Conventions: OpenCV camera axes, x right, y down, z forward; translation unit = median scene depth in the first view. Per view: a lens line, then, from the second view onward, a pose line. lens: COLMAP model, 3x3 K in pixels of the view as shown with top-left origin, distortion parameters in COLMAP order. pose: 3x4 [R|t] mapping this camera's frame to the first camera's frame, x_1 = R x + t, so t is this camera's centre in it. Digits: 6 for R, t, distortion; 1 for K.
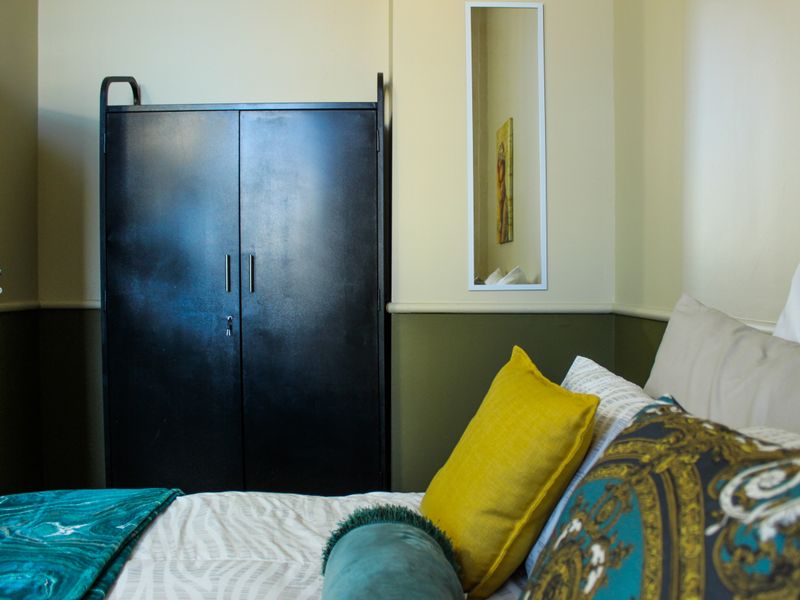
lens RADIAL K [[755.4, 0, 399.9], [0, 755.4, 291.5], [0, 0, 1]] dist [0.000549, 0.166799]
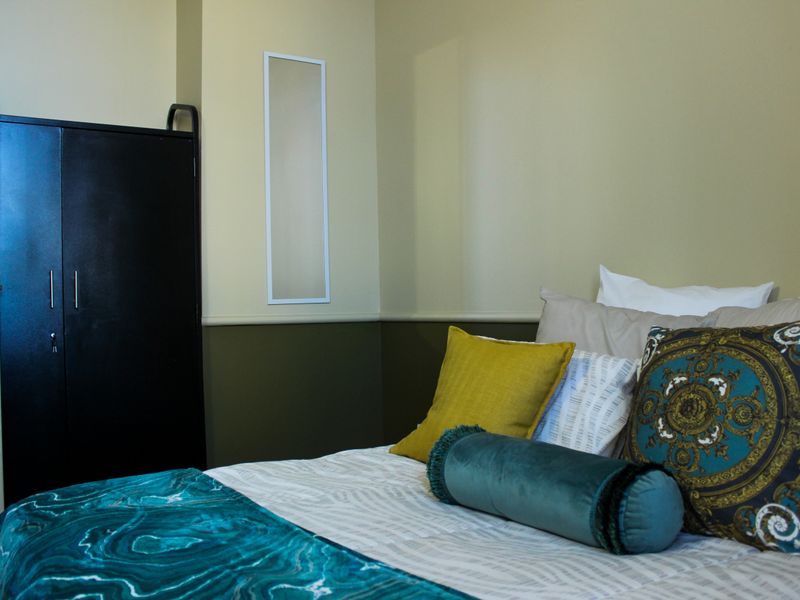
lens RADIAL K [[748.8, 0, 398.5], [0, 748.8, 298.4], [0, 0, 1]] dist [-0.164180, 0.147531]
pose [[0.887348, -0.018745, 0.460720, -0.739597], [0.034106, 0.999104, -0.025040, 0.073755], [-0.459838, 0.037932, 0.887192, -0.192737]]
